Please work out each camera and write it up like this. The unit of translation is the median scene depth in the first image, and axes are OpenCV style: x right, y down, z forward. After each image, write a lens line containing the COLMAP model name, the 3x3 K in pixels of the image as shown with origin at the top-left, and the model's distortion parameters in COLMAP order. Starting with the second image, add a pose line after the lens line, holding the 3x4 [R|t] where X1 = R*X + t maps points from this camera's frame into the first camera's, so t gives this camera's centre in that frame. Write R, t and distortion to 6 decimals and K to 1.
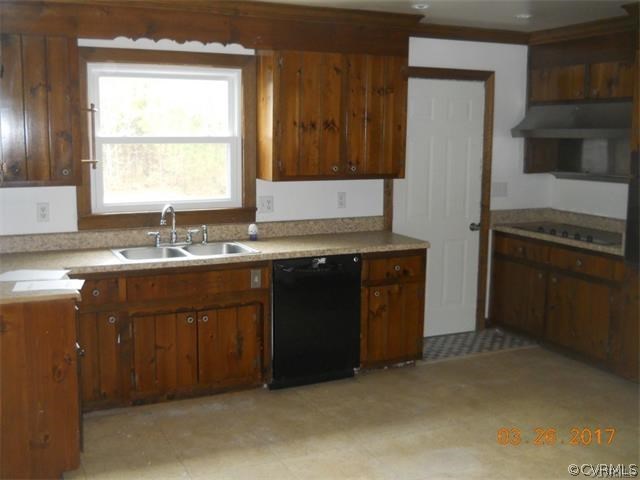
lens RADIAL K [[746.6, 0, 320.0], [0, 746.6, 240.0], [0, 0, 1]] dist [-0.029013, 0.023748]
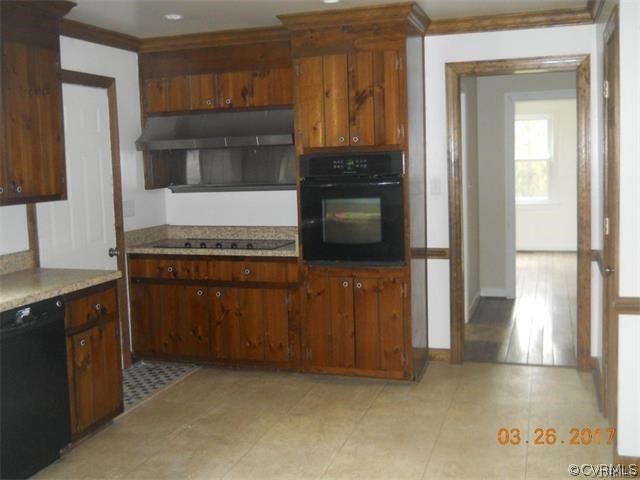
lens RADIAL K [[735.6, 0, 319.8], [0, 735.6, 226.4], [0, 0, 1]] dist [0.003603, 0.009796]
pose [[0.678168, -0.093641, 0.728916, -0.277993], [0.141034, 0.989997, -0.004034, -0.010462], [-0.721247, 0.105538, 0.684591, 0.241417]]
